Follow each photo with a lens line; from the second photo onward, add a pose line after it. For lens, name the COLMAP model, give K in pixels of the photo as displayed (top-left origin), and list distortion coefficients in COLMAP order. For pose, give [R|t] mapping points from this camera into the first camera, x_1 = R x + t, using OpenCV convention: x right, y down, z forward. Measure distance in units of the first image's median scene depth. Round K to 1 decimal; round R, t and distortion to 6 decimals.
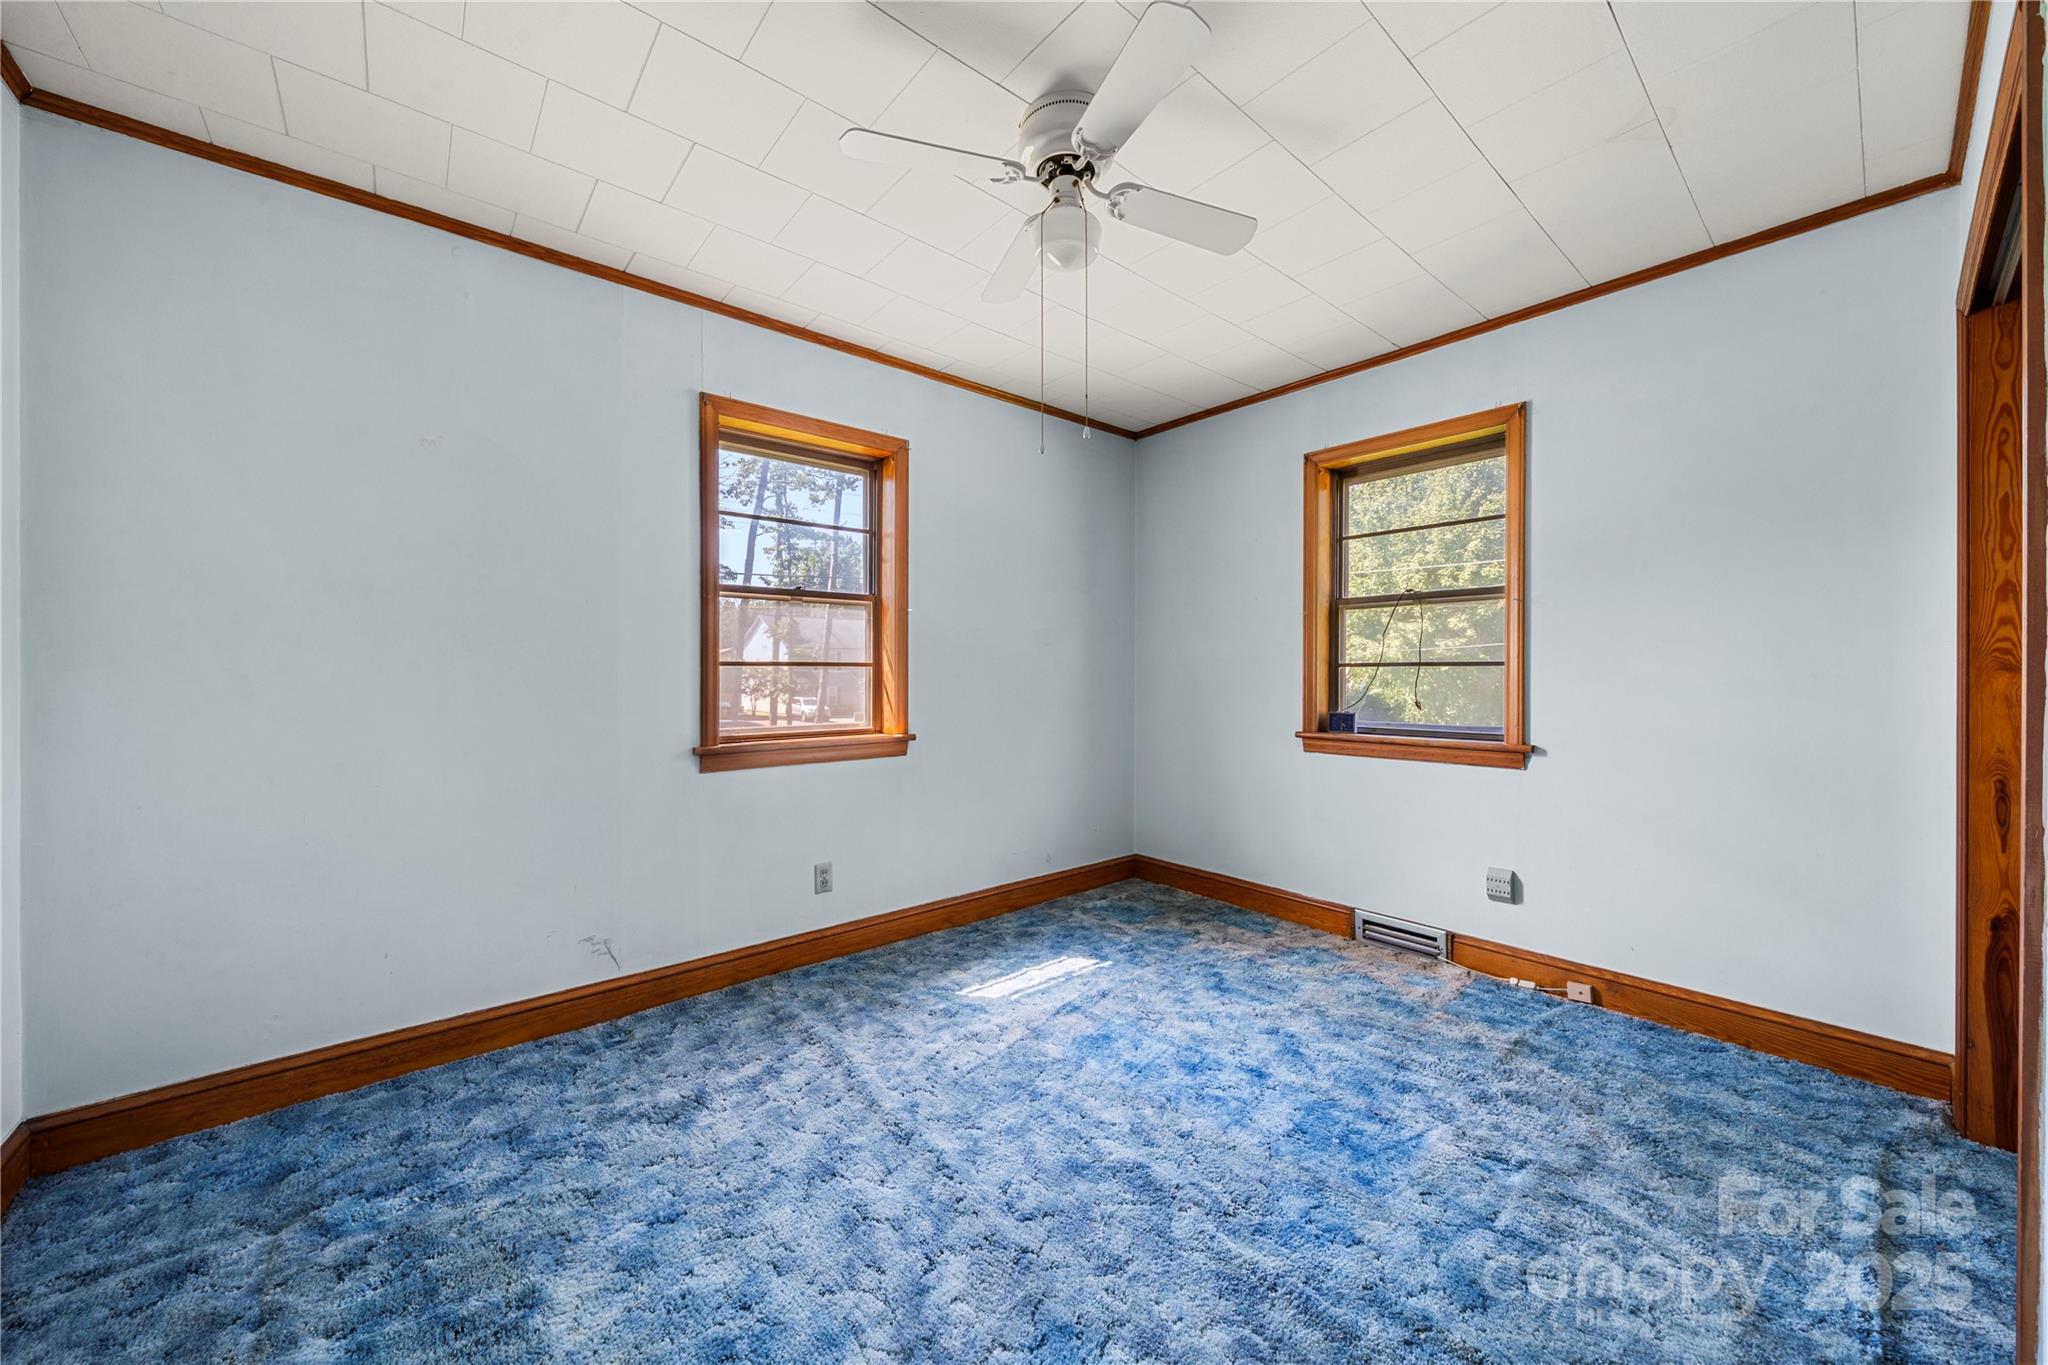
lens RADIAL K [[730.1, 0, 1011.7], [0, 730.1, 680.6], [0, 0, 1]] dist [-0.000230, -0.000021]
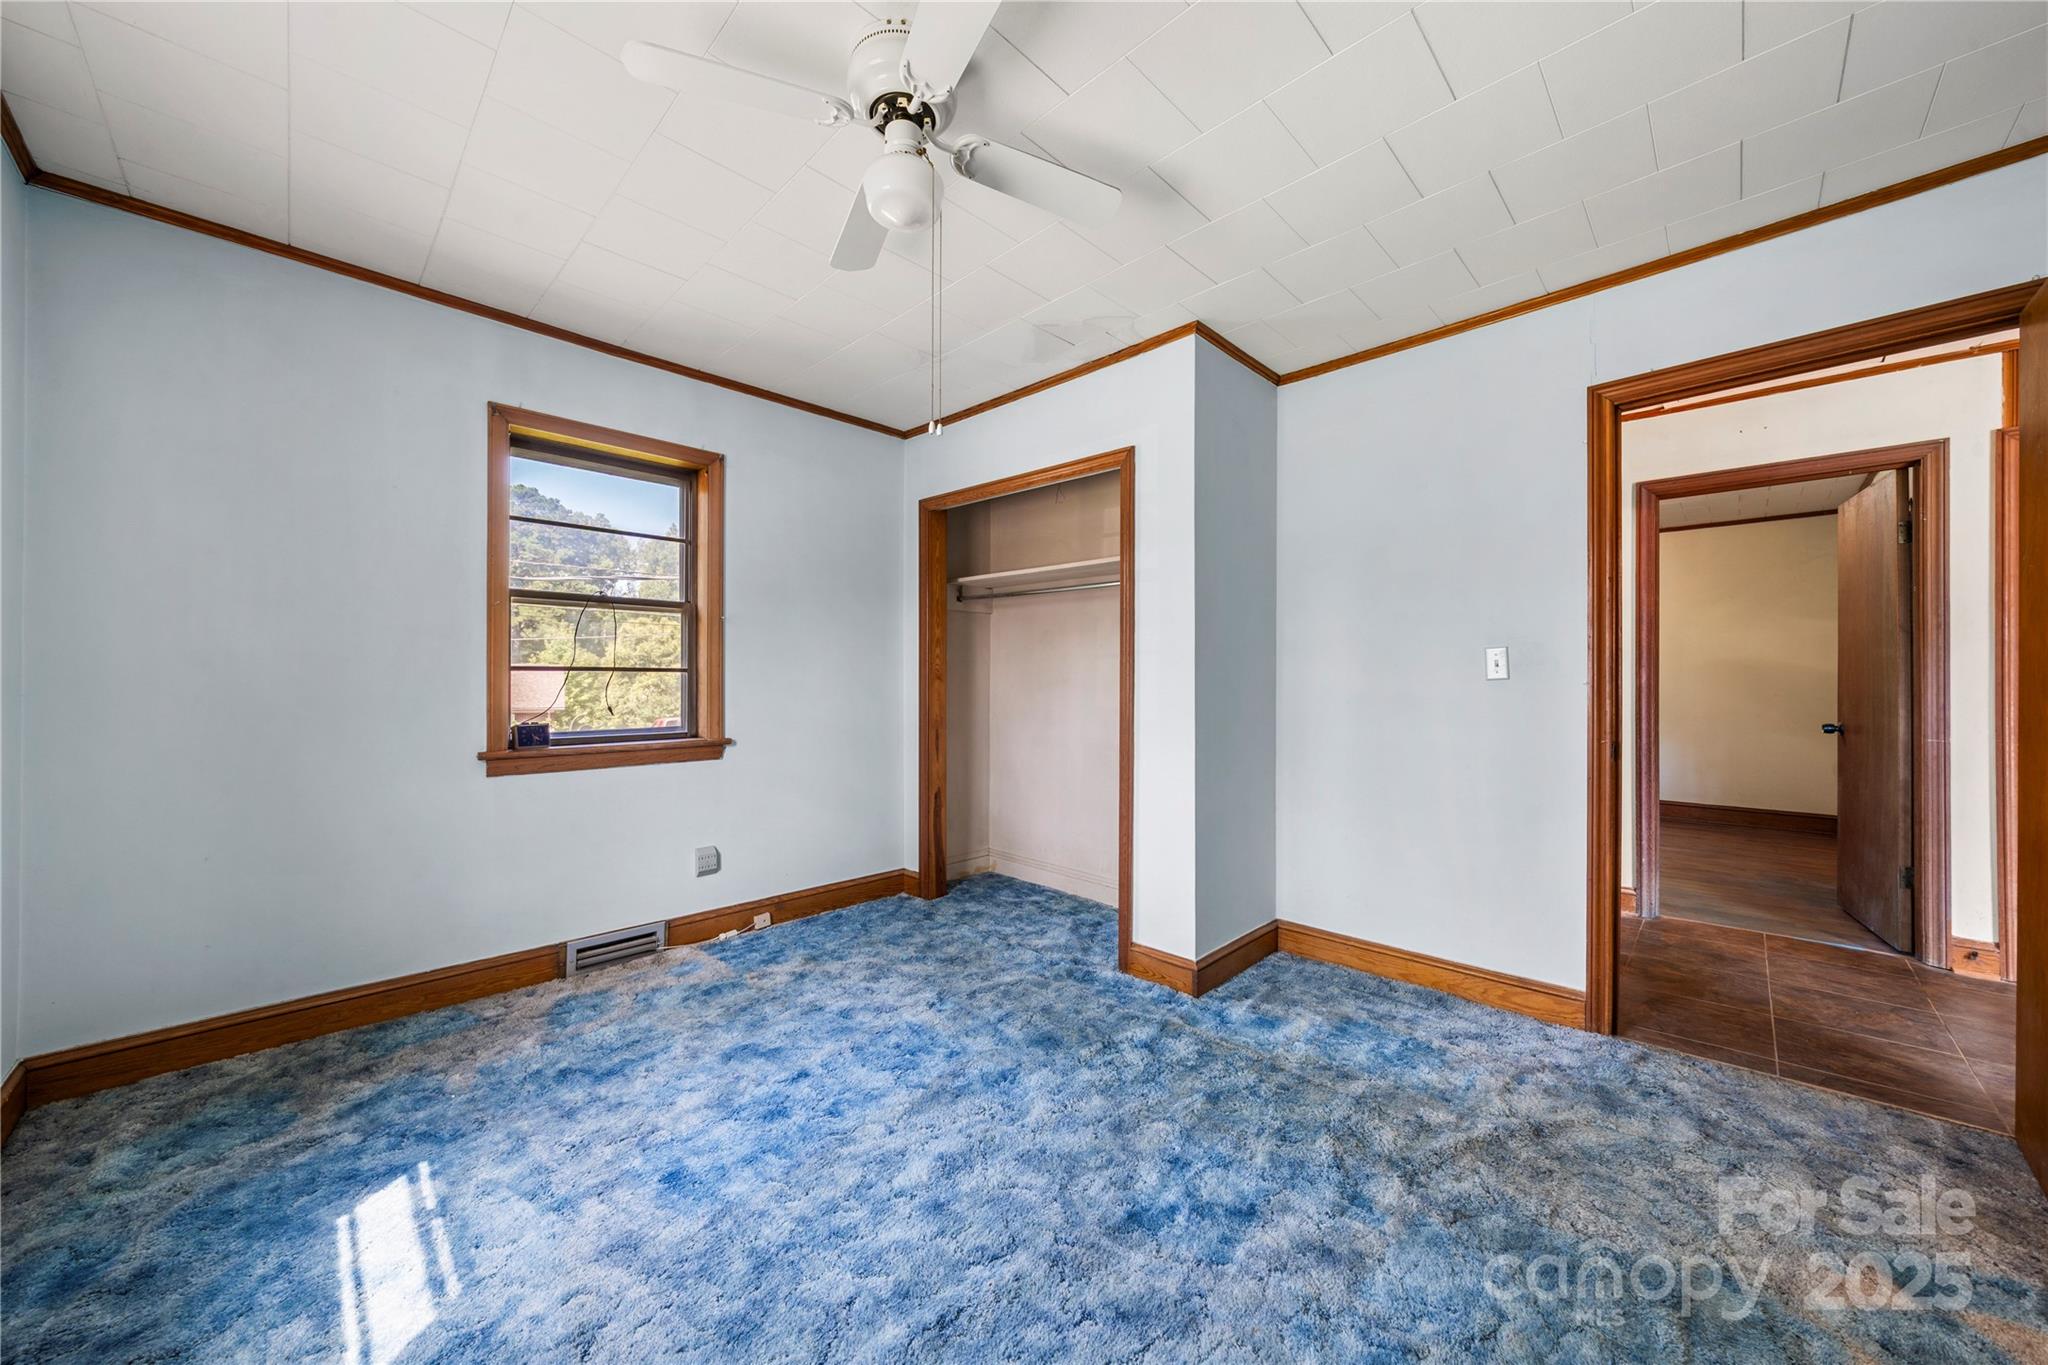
lens RADIAL K [[730.1, 0, 1011.7], [0, 730.1, 680.6], [0, 0, 1]] dist [-0.000230, -0.000021]
pose [[-0.083481, 0.001100, 0.996509, -0.546407], [0.008077, 0.999967, -0.000428, -0.002678], [-0.996477, 0.008013, -0.083488, 0.627126]]
